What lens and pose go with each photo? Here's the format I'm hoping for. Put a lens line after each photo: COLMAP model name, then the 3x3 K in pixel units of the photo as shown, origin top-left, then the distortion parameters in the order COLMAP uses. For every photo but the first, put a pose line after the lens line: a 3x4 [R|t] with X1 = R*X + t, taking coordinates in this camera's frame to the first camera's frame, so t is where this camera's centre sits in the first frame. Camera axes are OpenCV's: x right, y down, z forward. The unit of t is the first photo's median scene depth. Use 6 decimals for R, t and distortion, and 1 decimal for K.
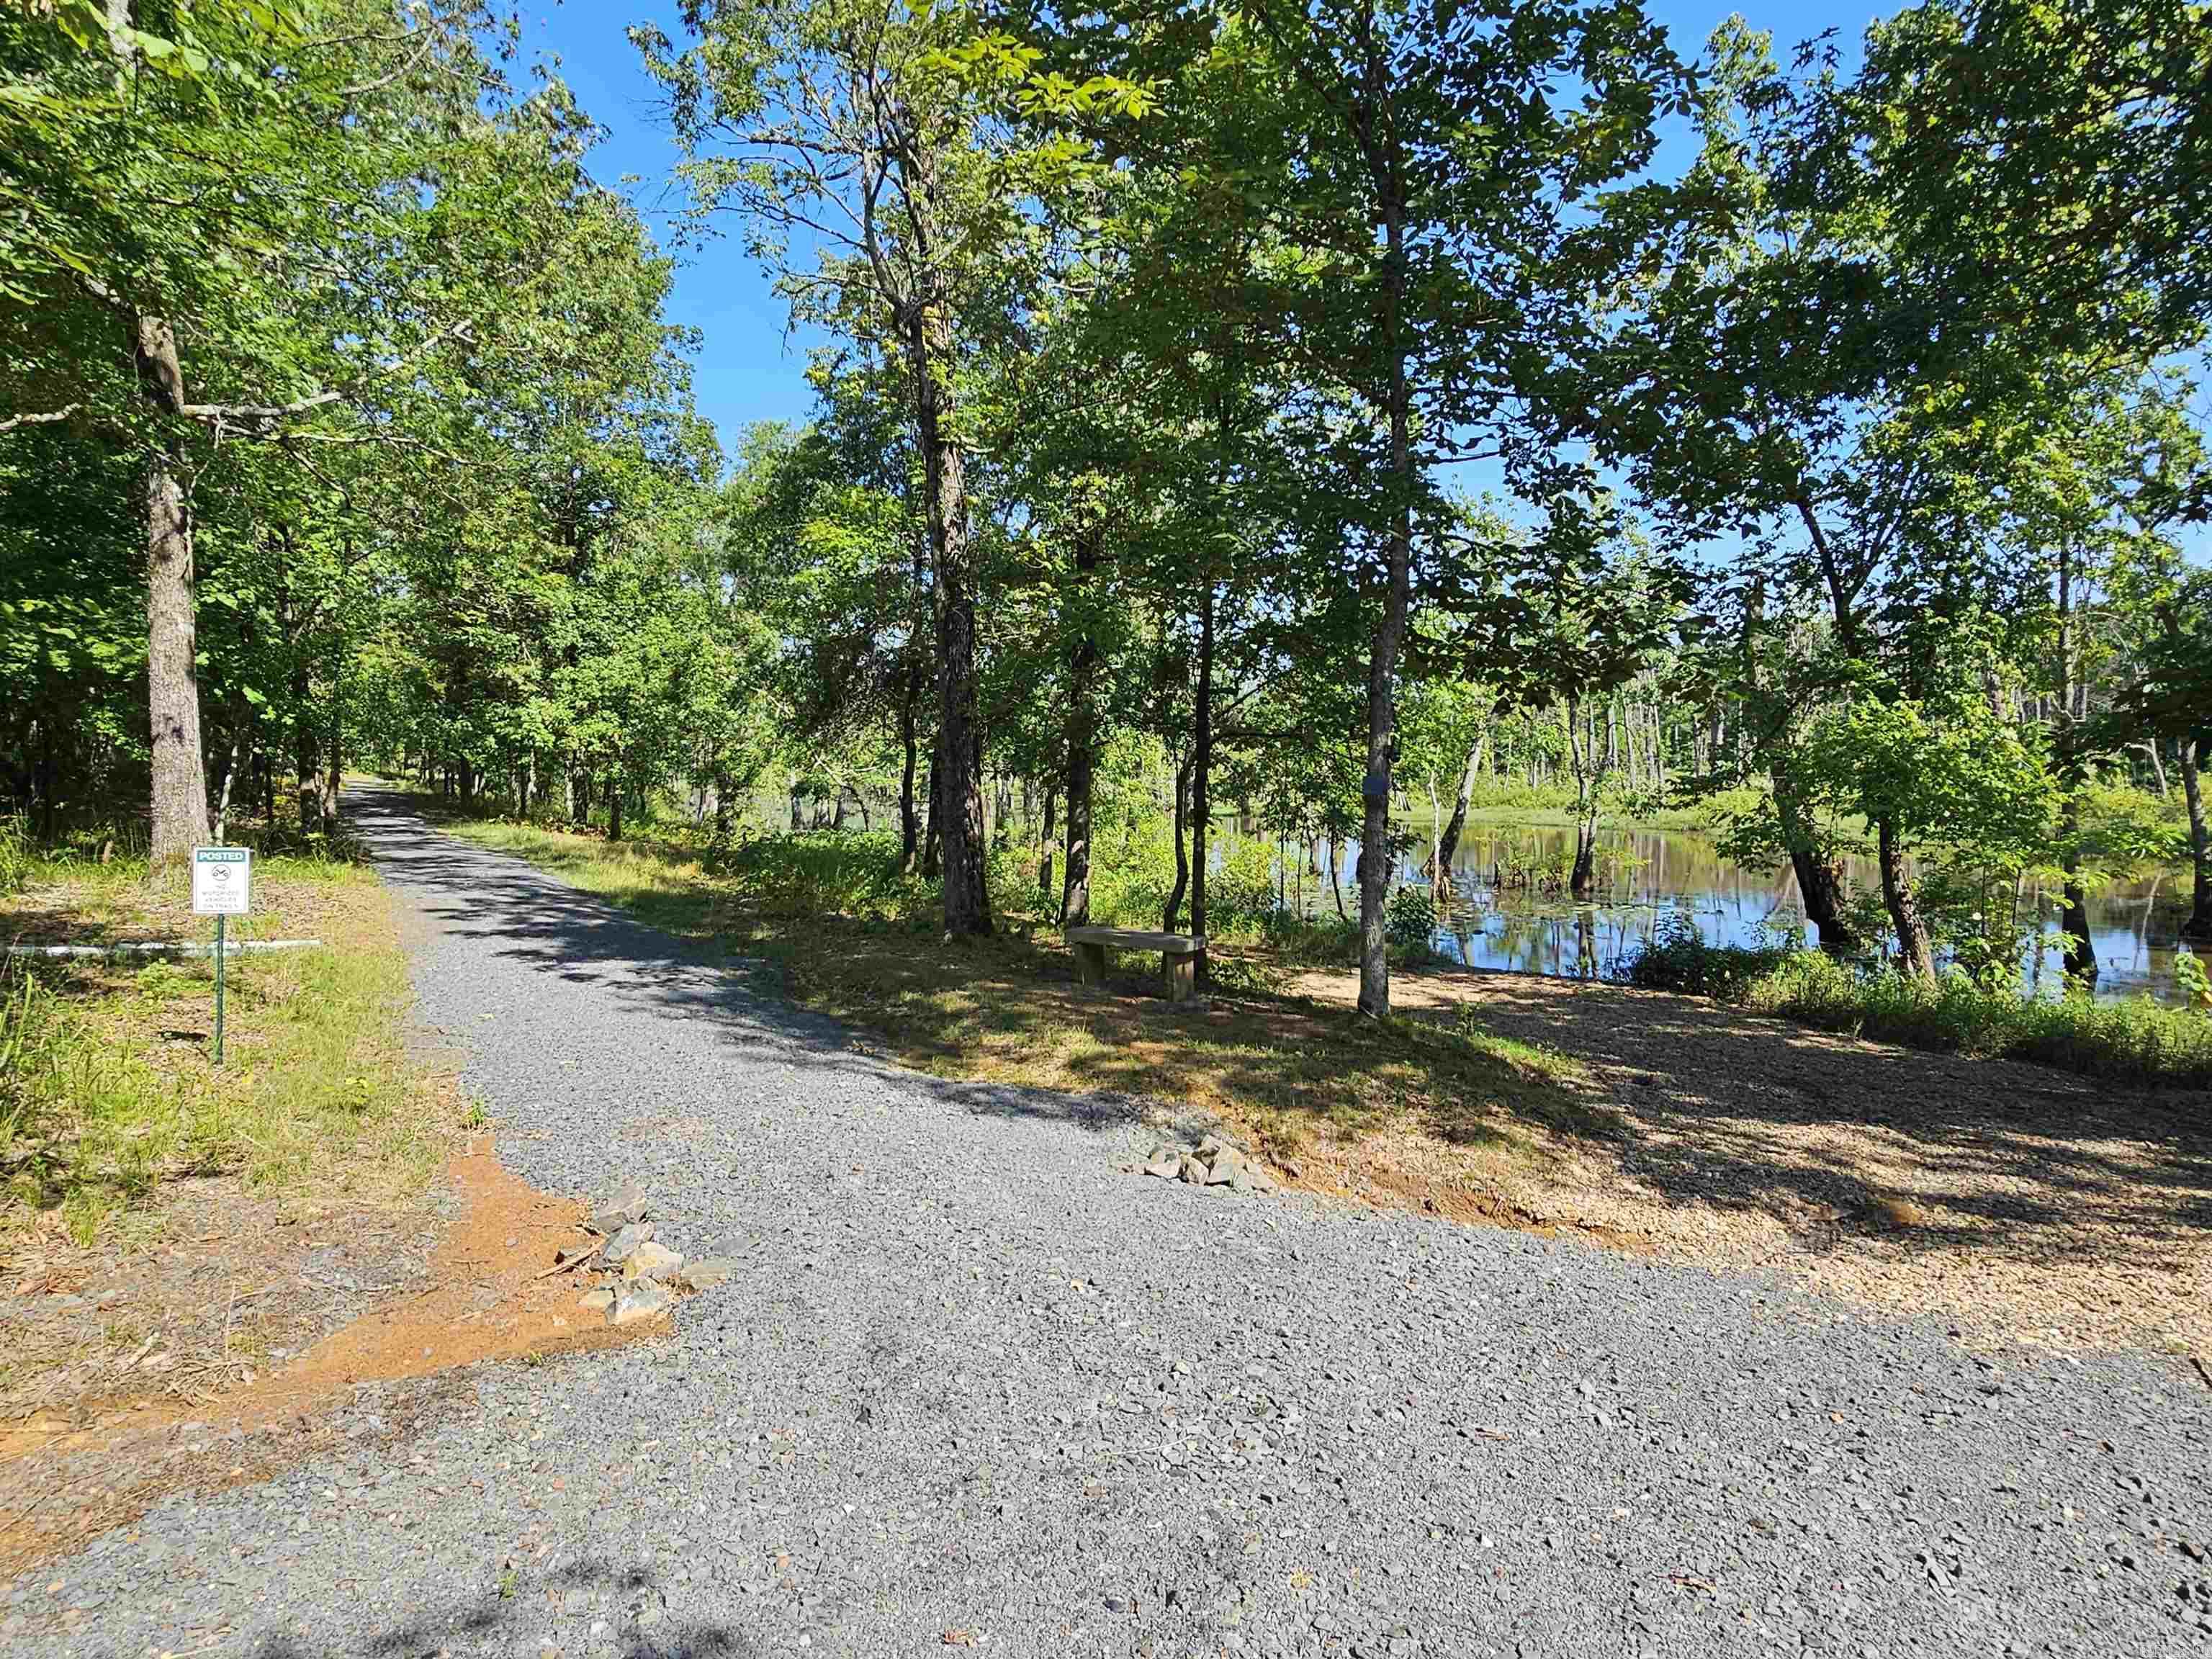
lens RADIAL K [[1313.7, 0, 1100.8], [0, 1313.7, 823.7], [0, 0, 1]] dist [-0.005359, -0.000524]
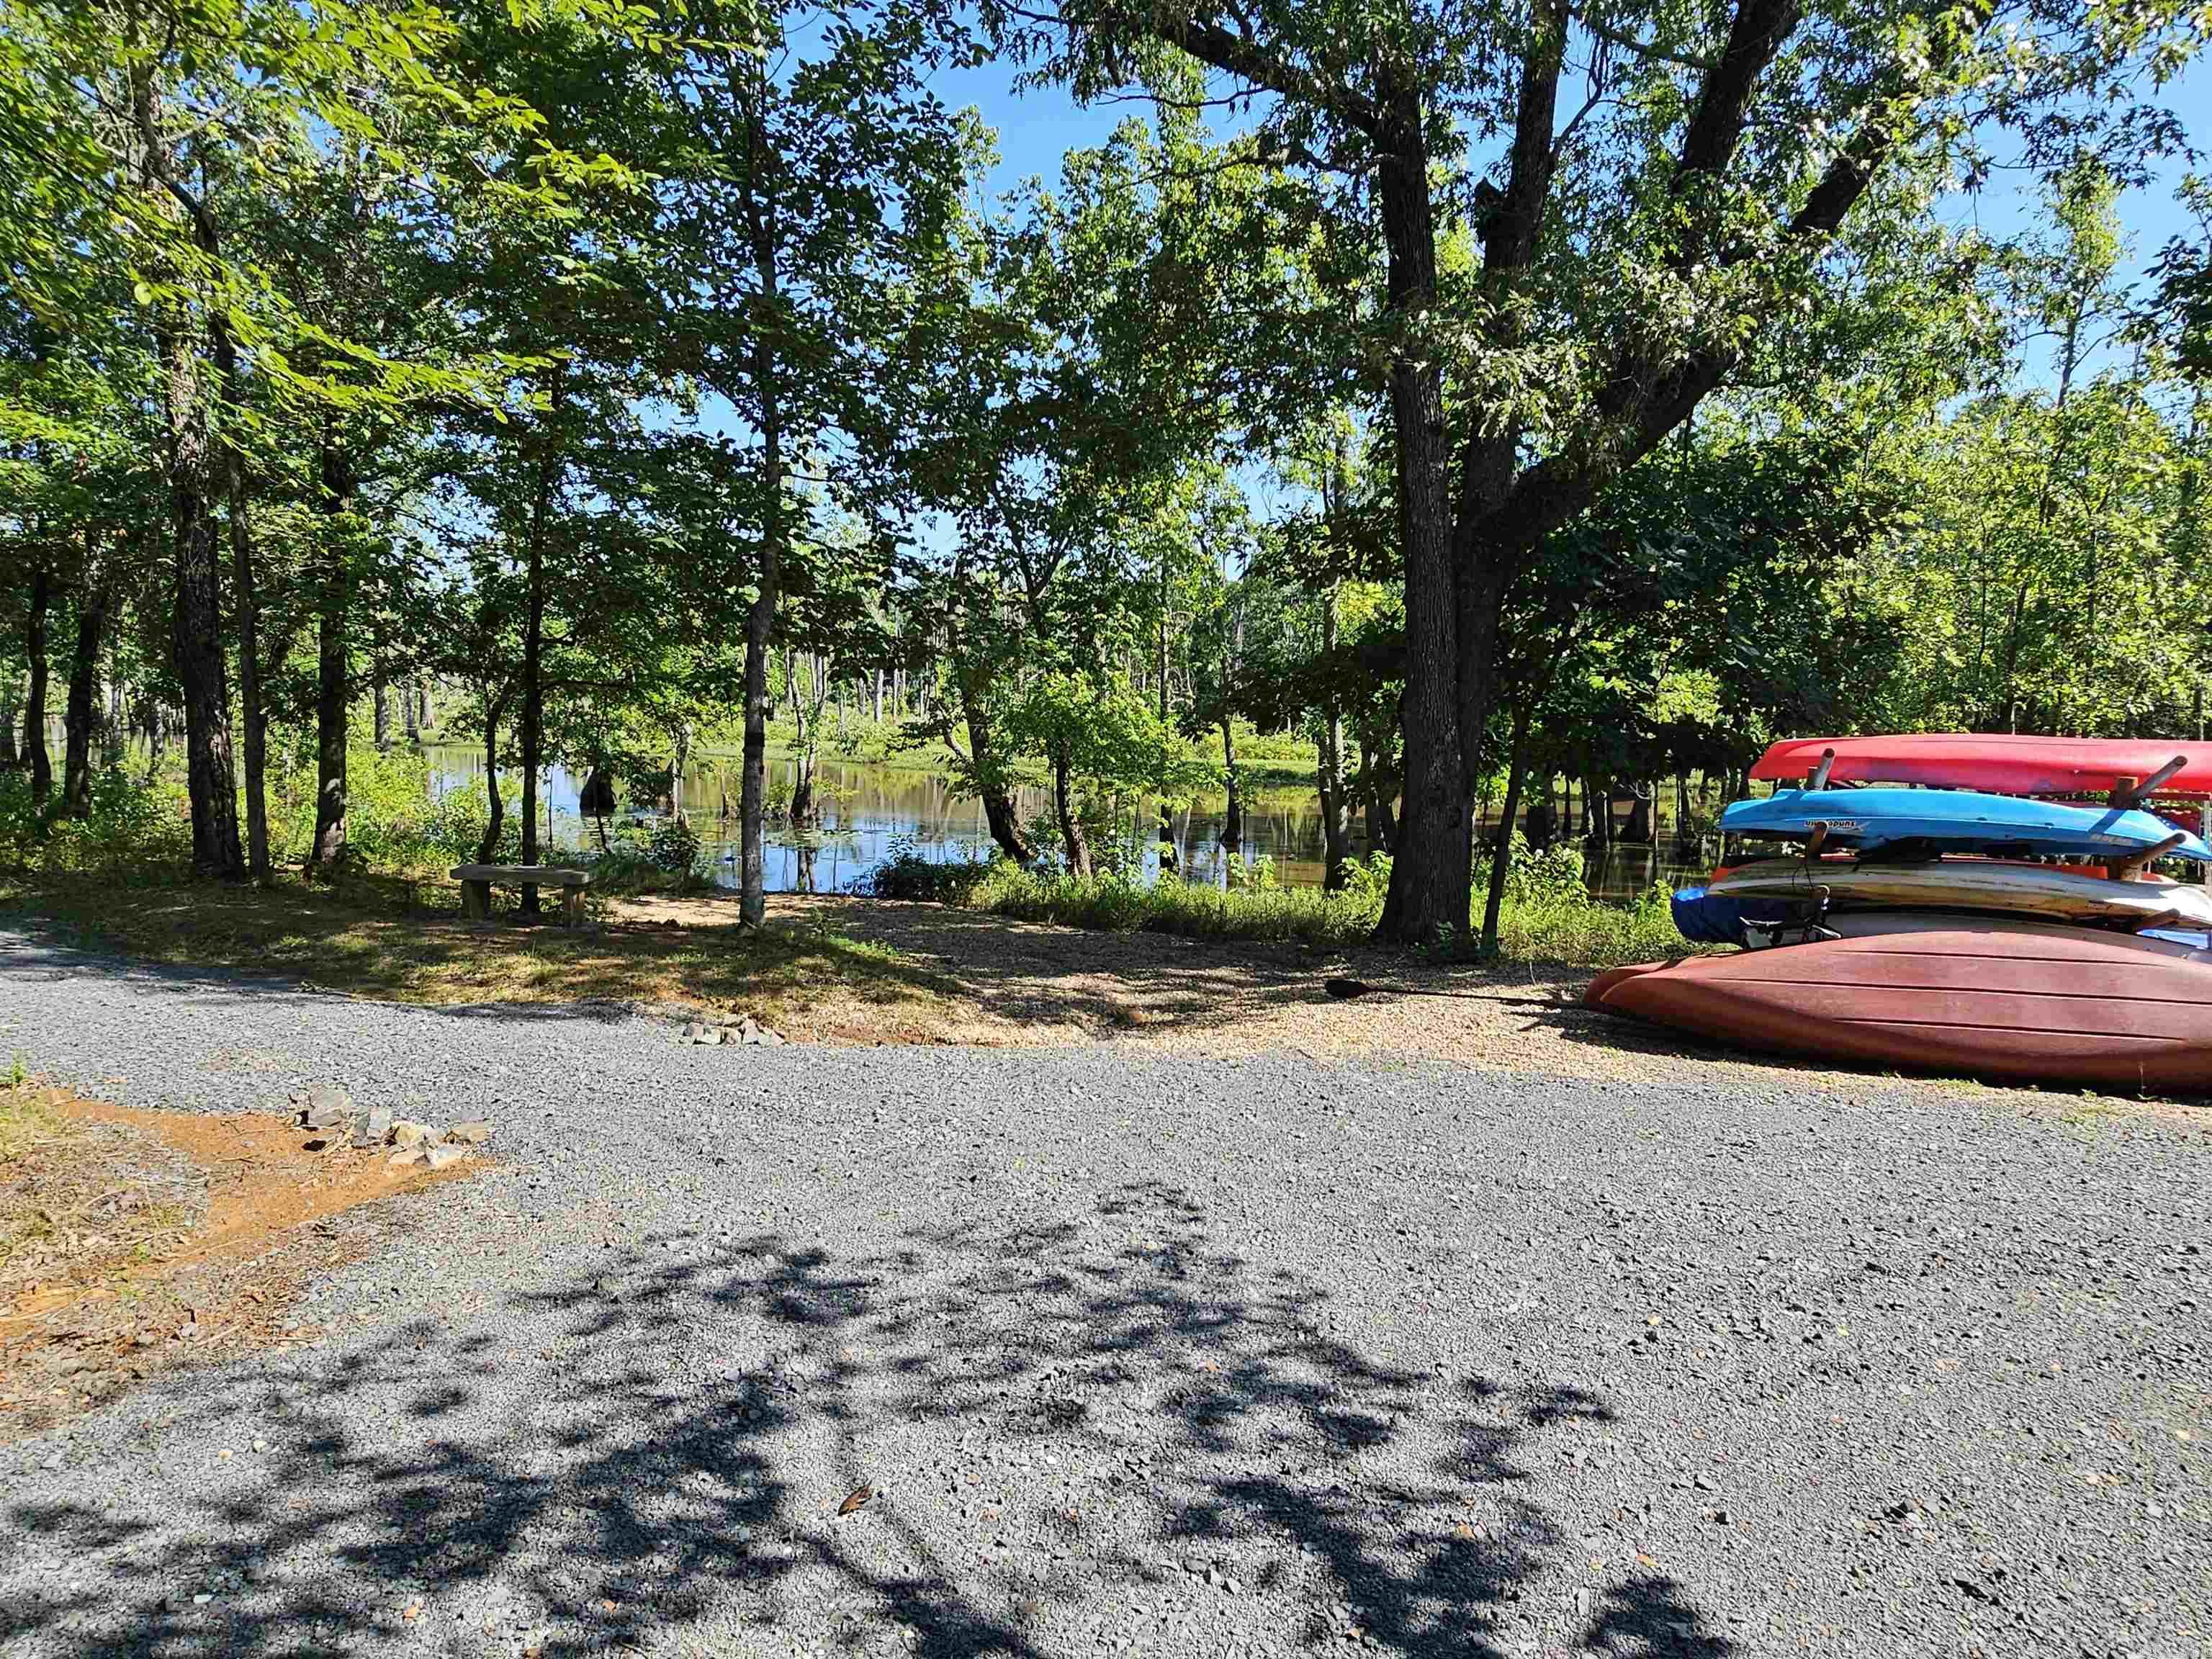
lens RADIAL K [[1313.7, 0, 1100.8], [0, 1313.7, 823.7], [0, 0, 1]] dist [-0.005359, -0.000524]
pose [[0.816232, -0.025133, 0.577177, -0.243865], [-0.006404, 0.998598, 0.052540, -0.018063], [-0.577689, -0.046581, 0.814927, -0.195408]]
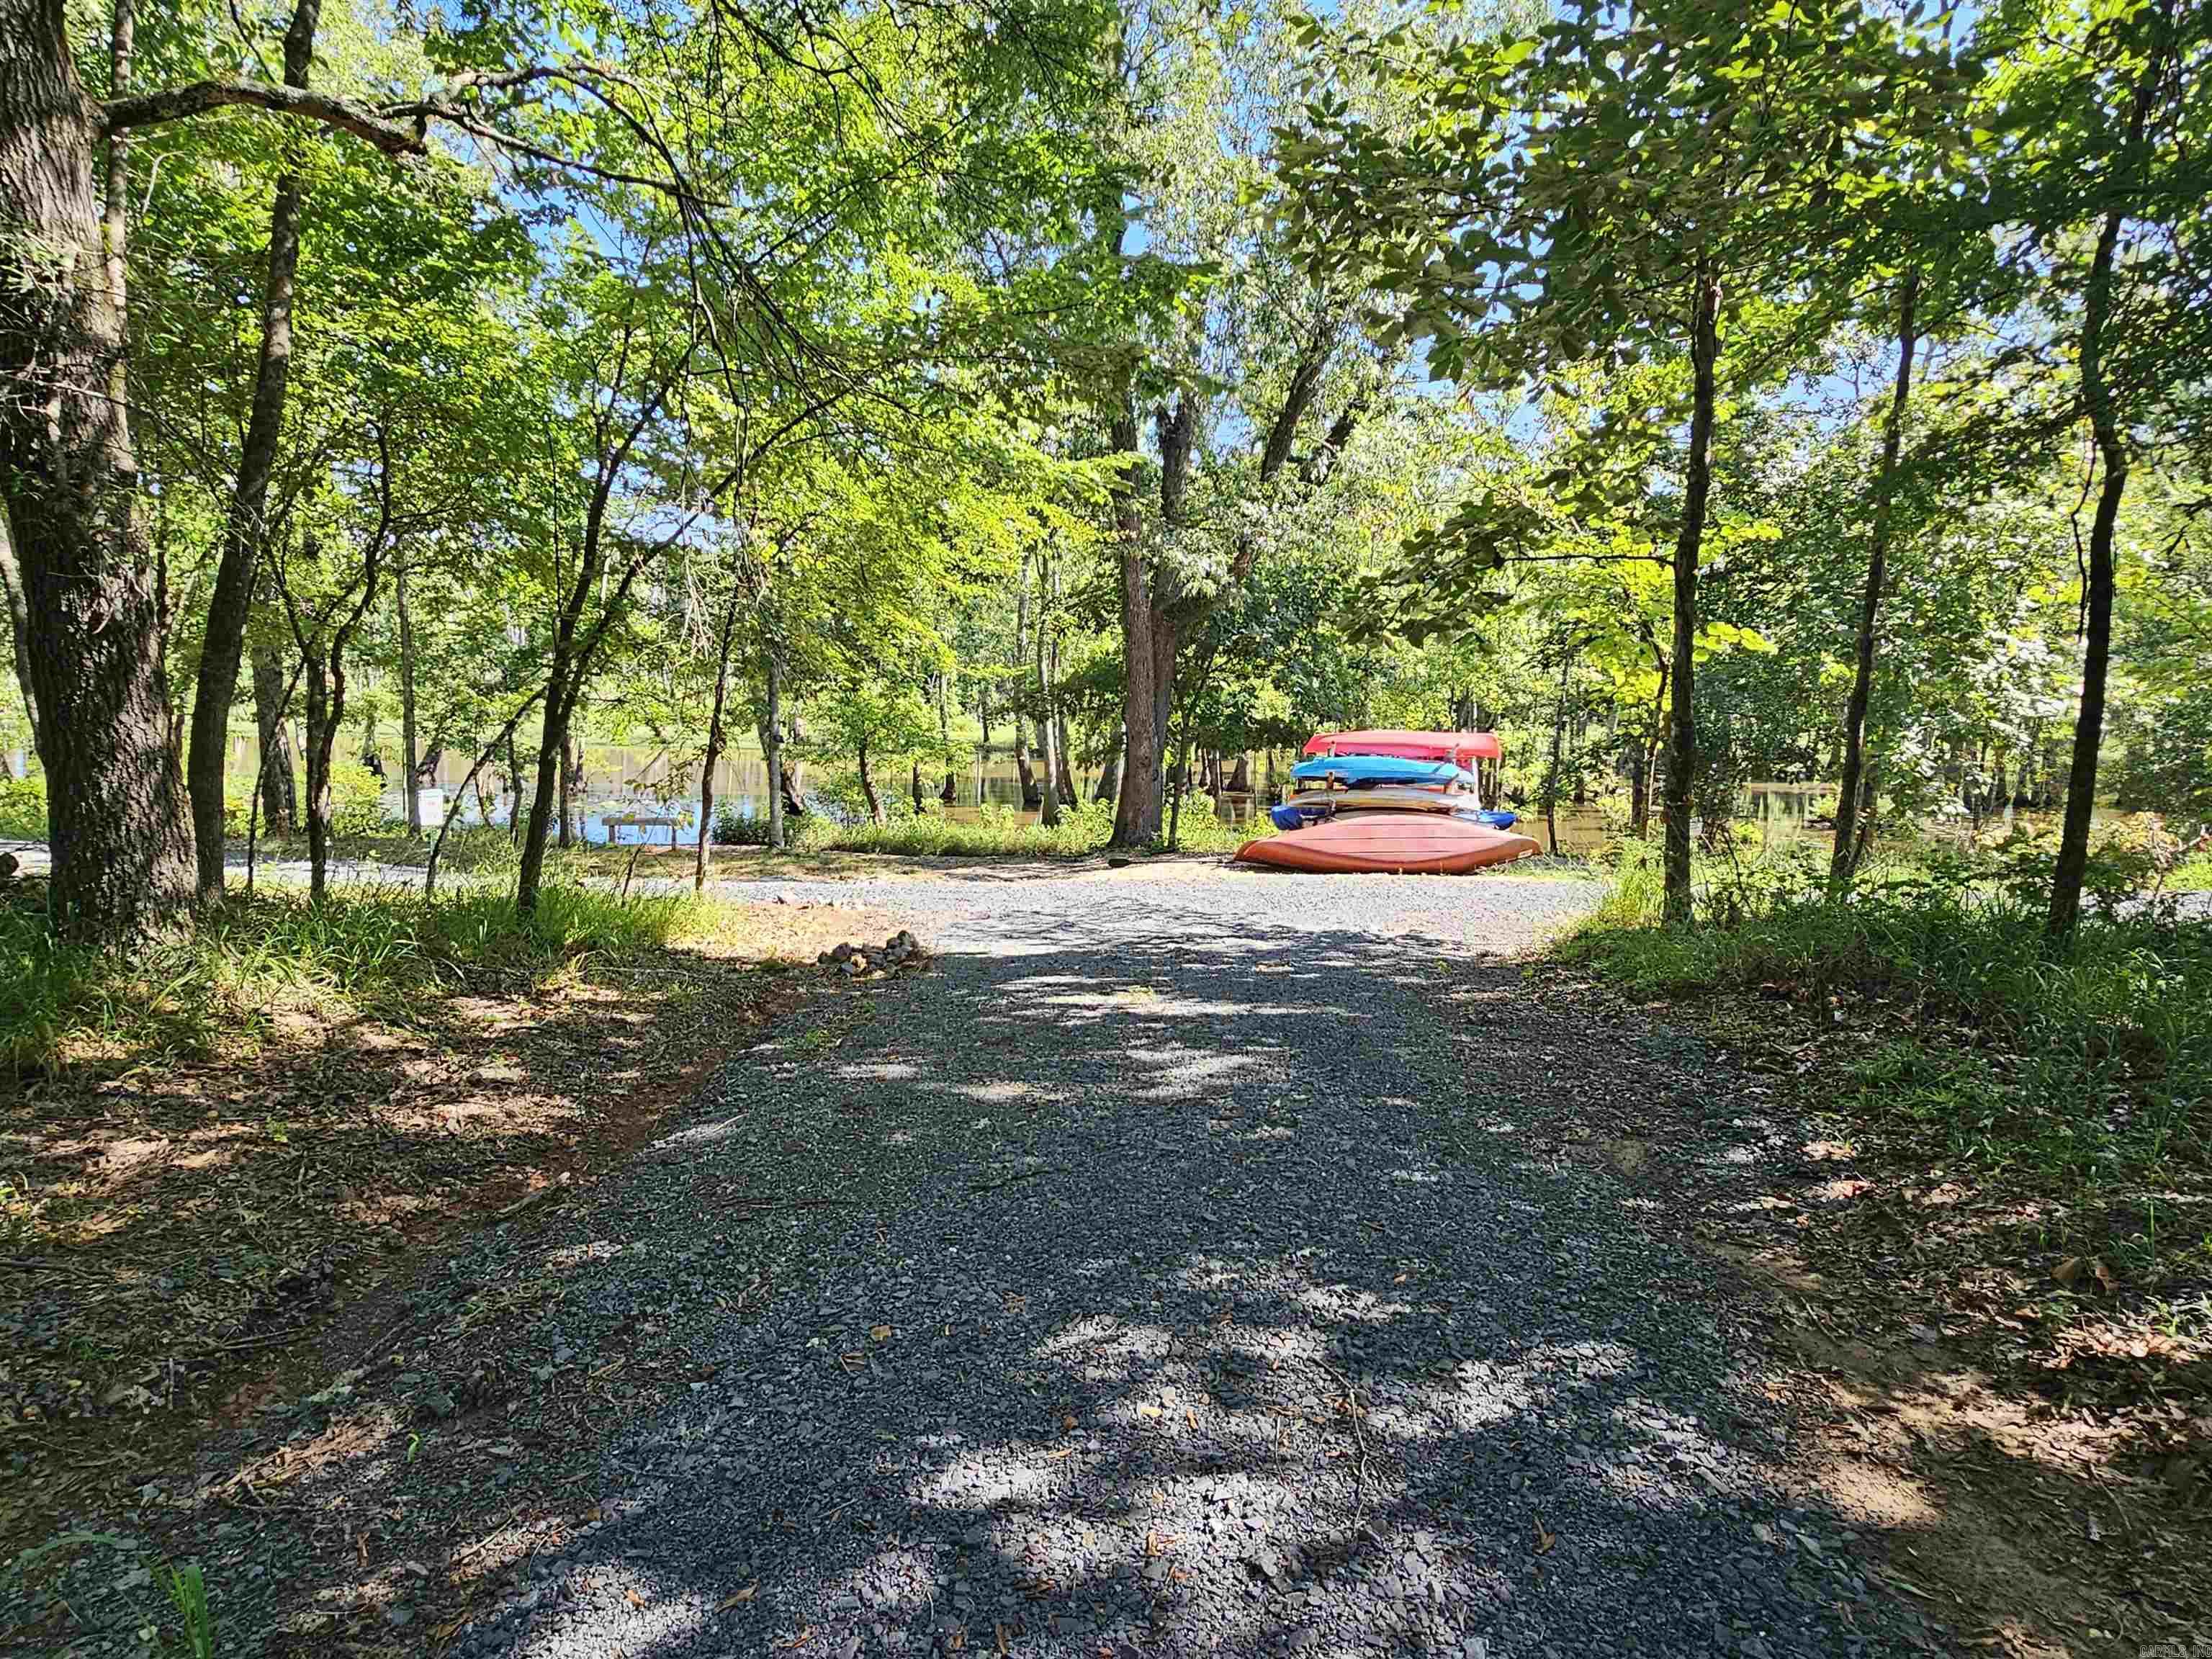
lens RADIAL K [[1313.7, 0, 1100.8], [0, 1313.7, 823.7], [0, 0, 1]] dist [-0.005359, -0.000524]
pose [[0.616416, -0.065934, 0.784655, -1.186478], [0.005305, 0.996813, 0.079594, -0.060696], [-0.787403, -0.044900, 0.614801, -0.746632]]
